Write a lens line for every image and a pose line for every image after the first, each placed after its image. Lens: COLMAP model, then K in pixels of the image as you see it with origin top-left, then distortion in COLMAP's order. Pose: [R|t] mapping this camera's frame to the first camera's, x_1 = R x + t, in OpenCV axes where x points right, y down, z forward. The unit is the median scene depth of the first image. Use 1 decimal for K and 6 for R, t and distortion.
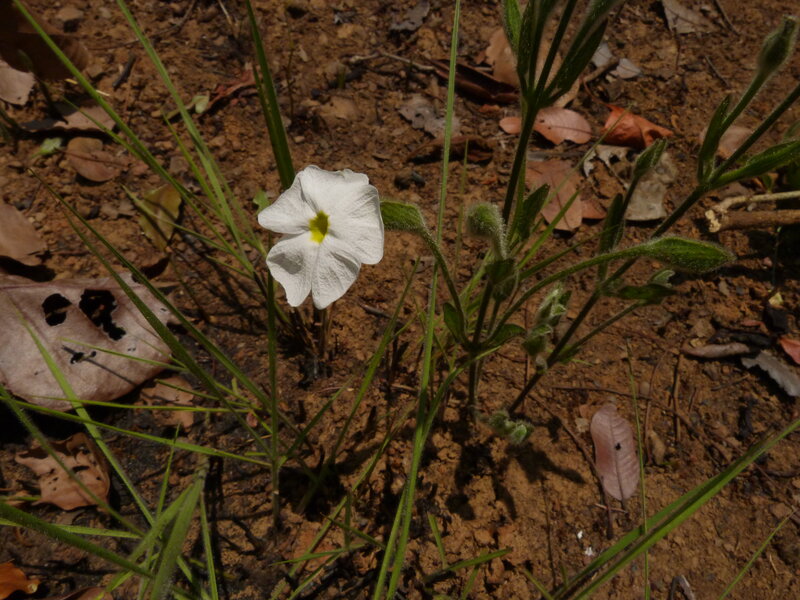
lens RADIAL K [[588.2, 0, 400.0], [0, 588.2, 300.0], [0, 0, 1]] dist [-0.025766, 0.002151]
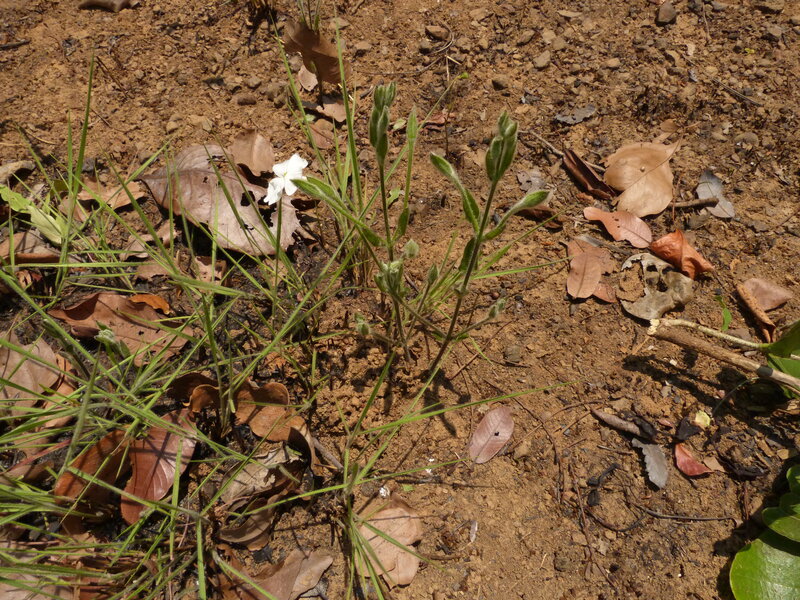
lens RADIAL K [[588.2, 0, 400.0], [0, 588.2, 300.0], [0, 0, 1]] dist [-0.025766, 0.002151]
pose [[0.811255, 0.424941, -0.401611, 0.465660], [-0.446972, 0.893535, 0.042558, 0.005107], [0.376938, 0.144983, 0.914821, -0.323017]]
